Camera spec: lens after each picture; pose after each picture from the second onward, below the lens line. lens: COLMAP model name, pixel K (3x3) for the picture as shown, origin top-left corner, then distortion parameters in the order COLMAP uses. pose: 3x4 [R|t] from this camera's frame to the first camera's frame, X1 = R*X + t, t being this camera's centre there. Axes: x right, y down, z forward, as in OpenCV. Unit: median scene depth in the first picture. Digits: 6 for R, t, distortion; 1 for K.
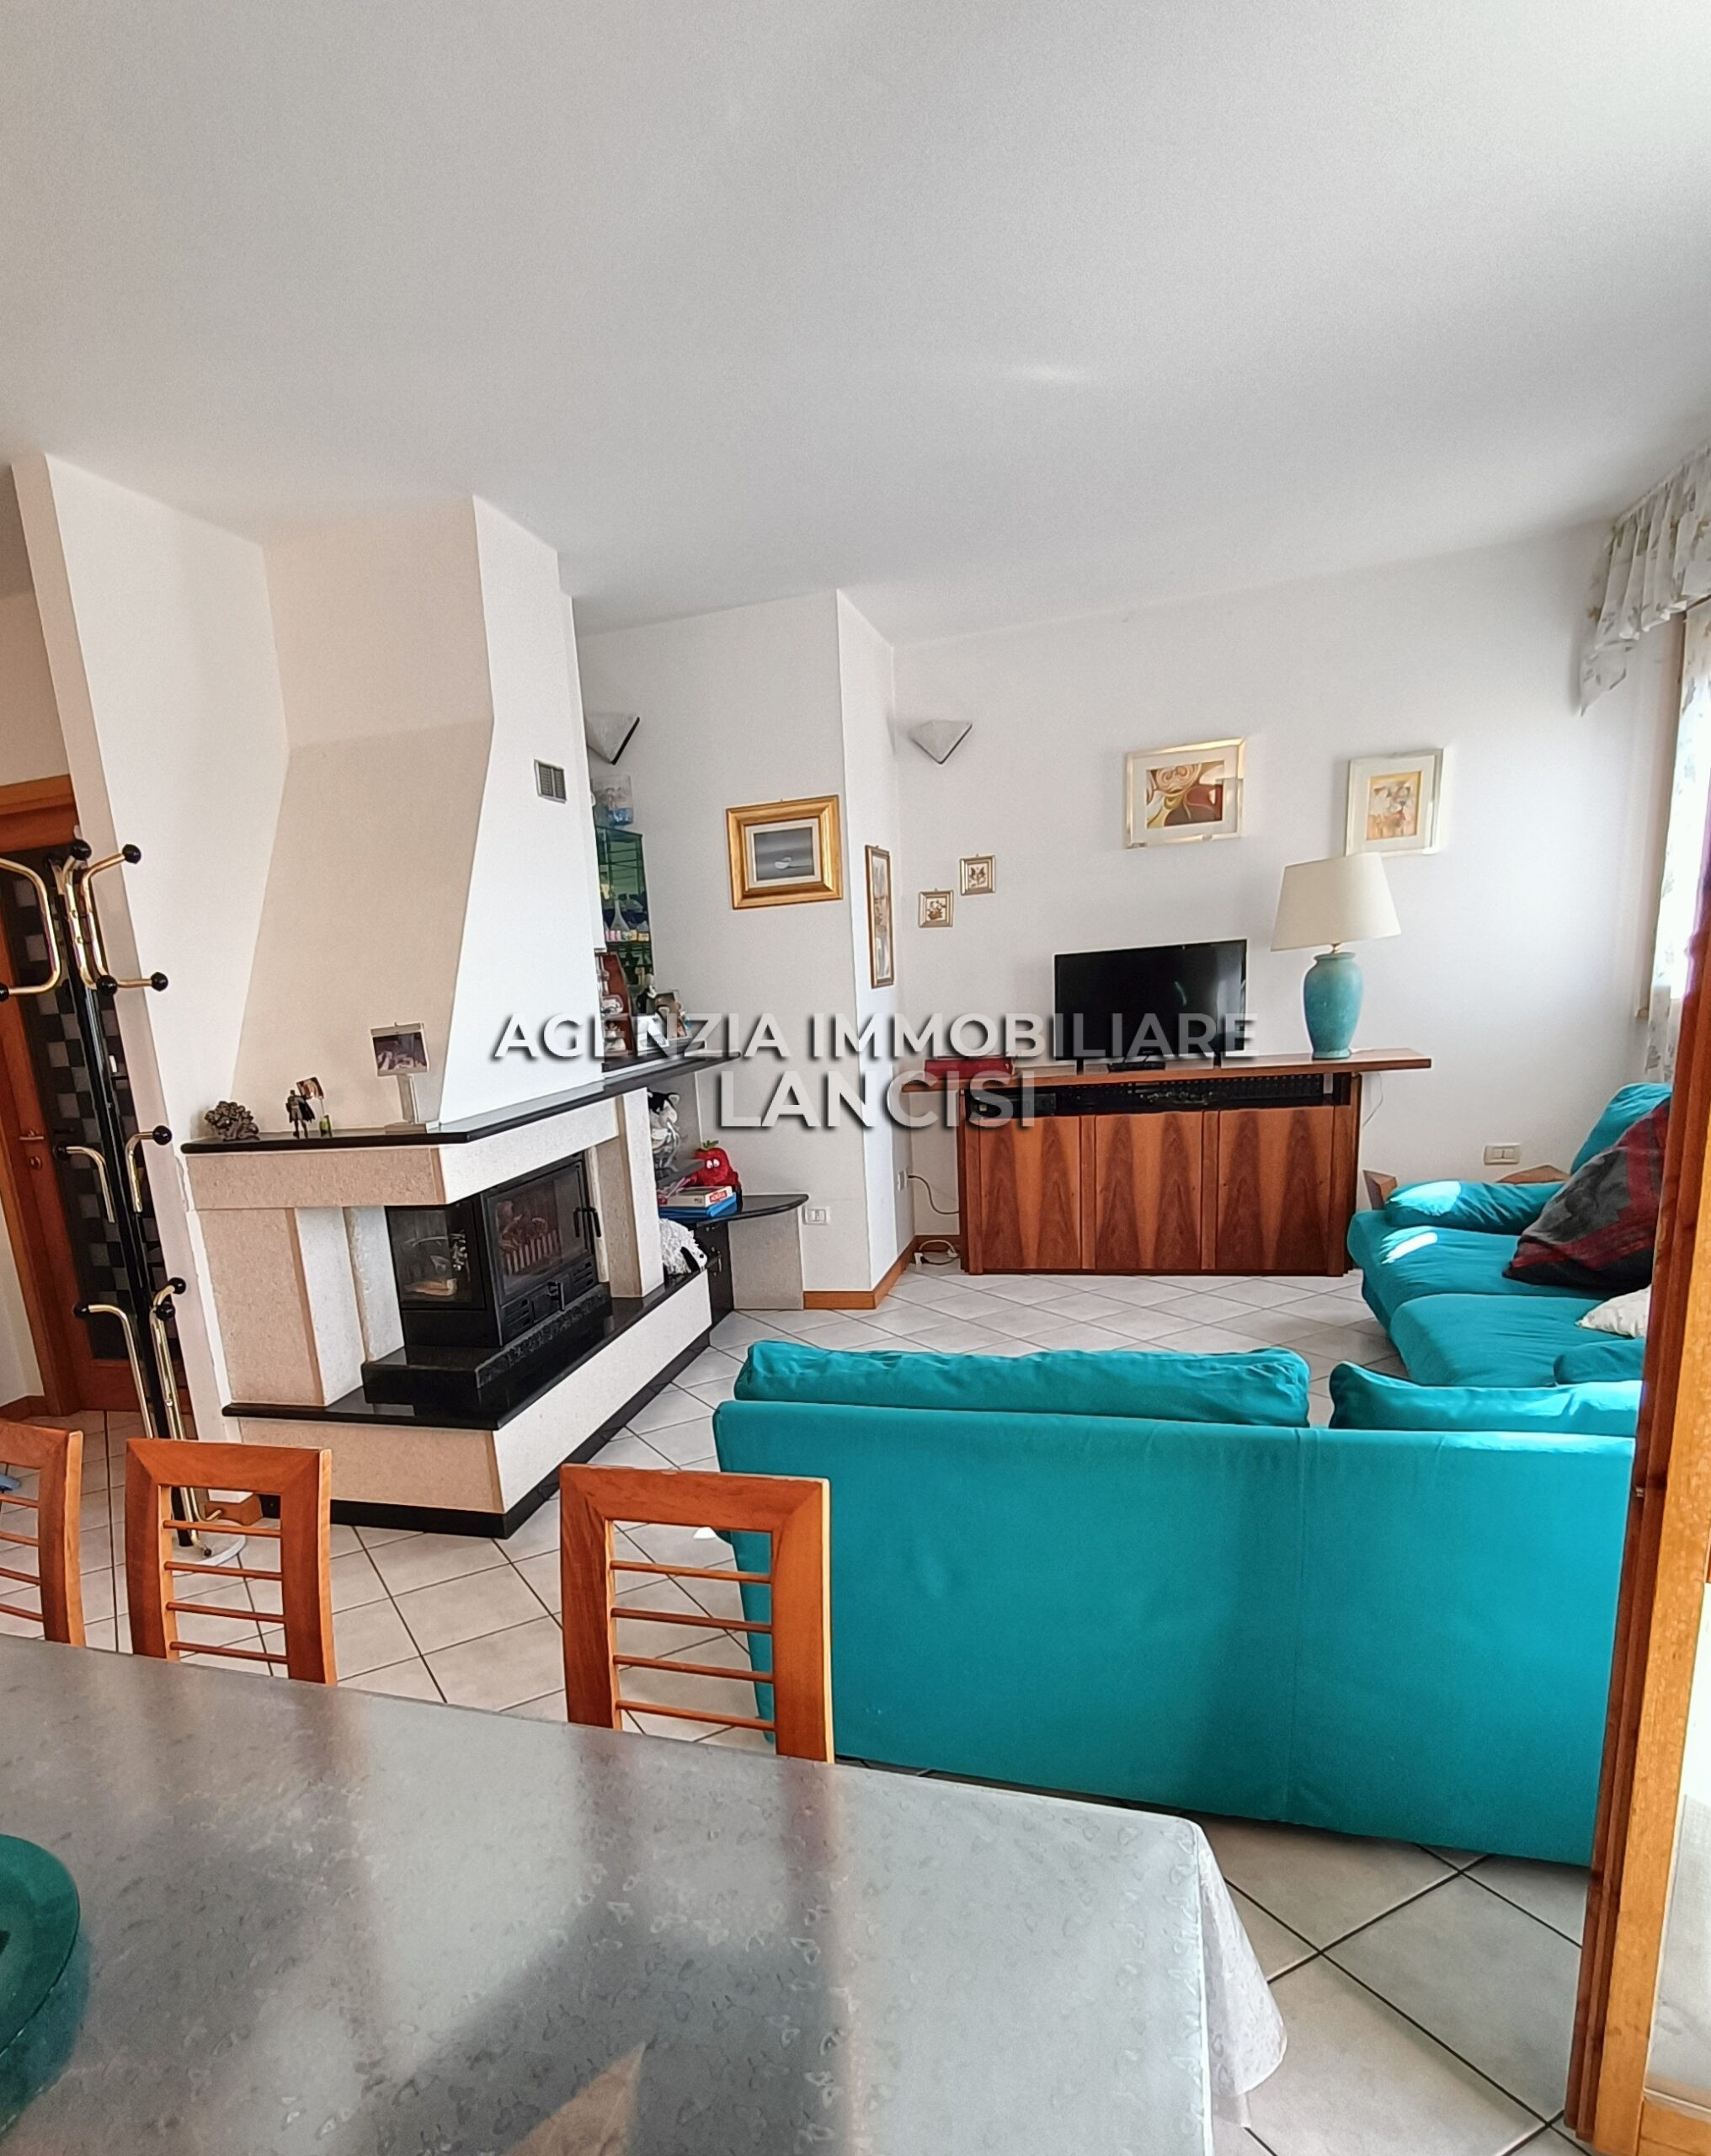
lens RADIAL K [[1238.4, 0, 691.2], [0, 1238.4, 1278.3], [0, 0, 1]] dist [0.001227, -0.001839]
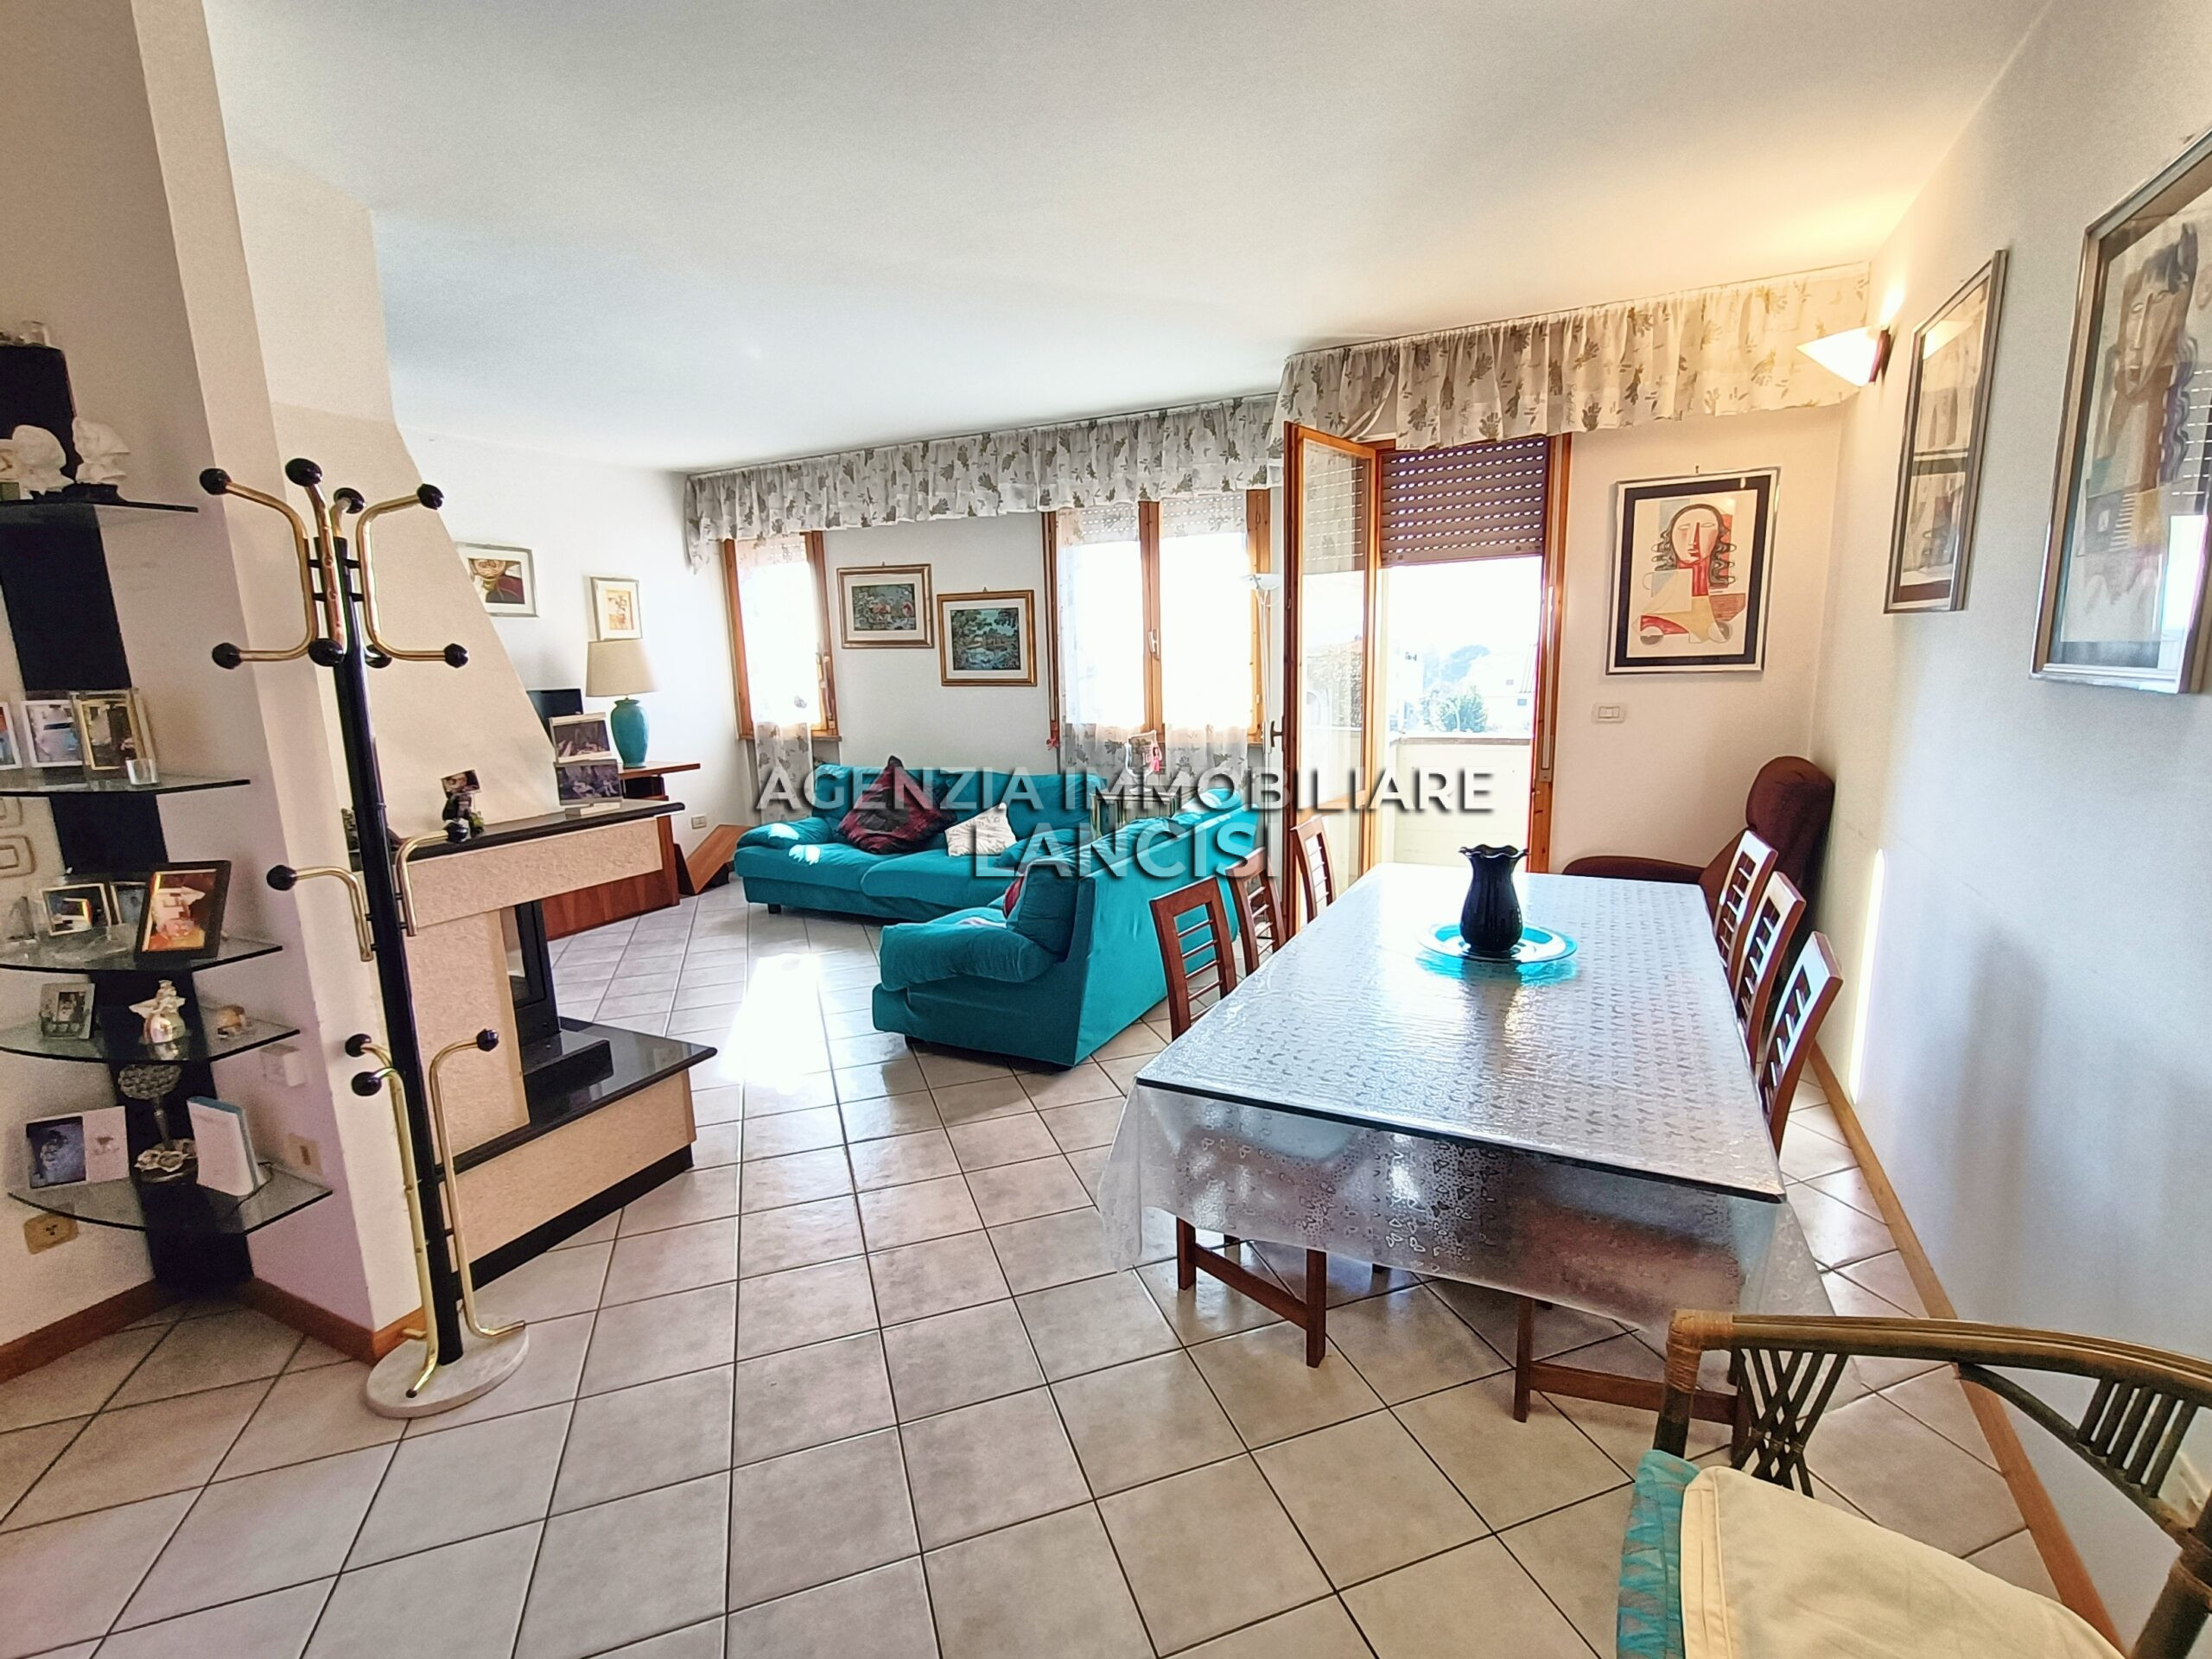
lens RADIAL K [[1016.3, 0, 1105.0], [0, 1016.3, 850.5], [0, 0, 1]] dist [0.003506, -0.001544]
pose [[0.133009, -0.111949, 0.984772, -0.670675], [0.259165, 0.962958, 0.074465, -0.024208], [-0.956631, 0.245314, 0.157095, 0.287651]]
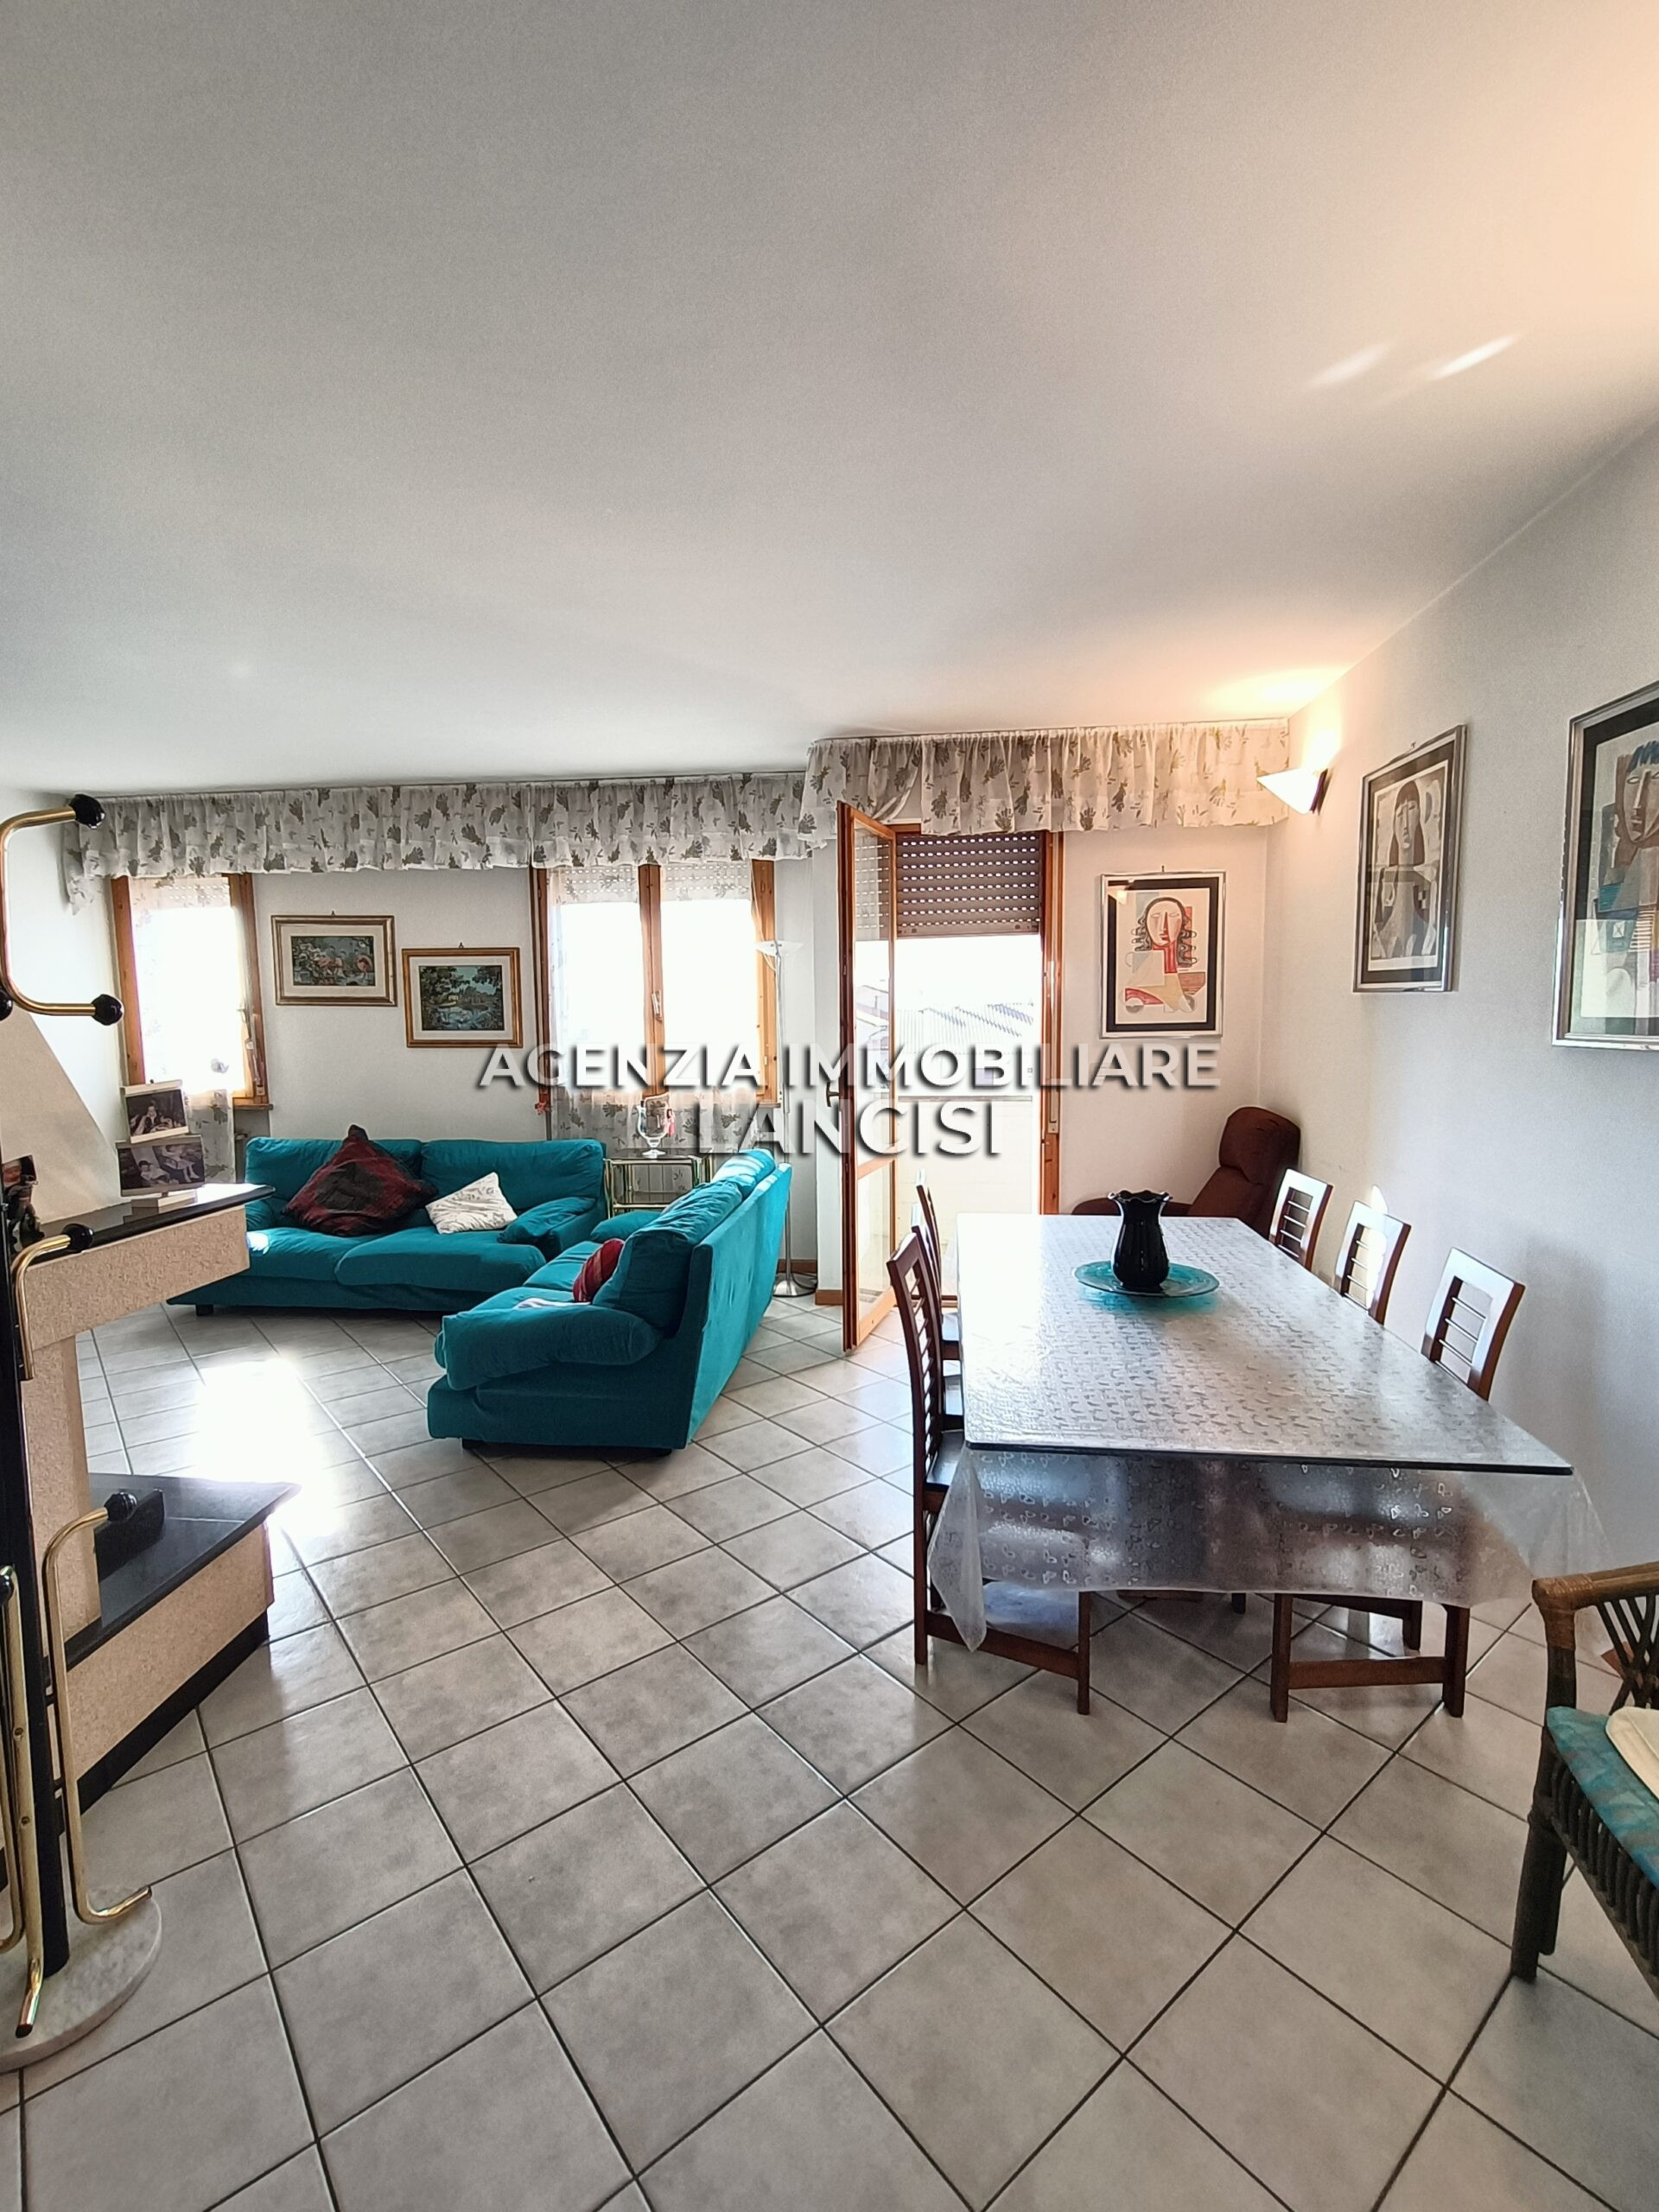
lens RADIAL K [[1016.3, 0, 818.7], [0, 1016.3, 1120.0], [0, 0, 1]] dist [0.003506, -0.001544]
pose [[-0.211266, -0.022971, 0.977159, -0.655268], [0.269609, 0.959570, 0.080848, -0.070215], [-0.939509, 0.280532, -0.196531, 0.449278]]
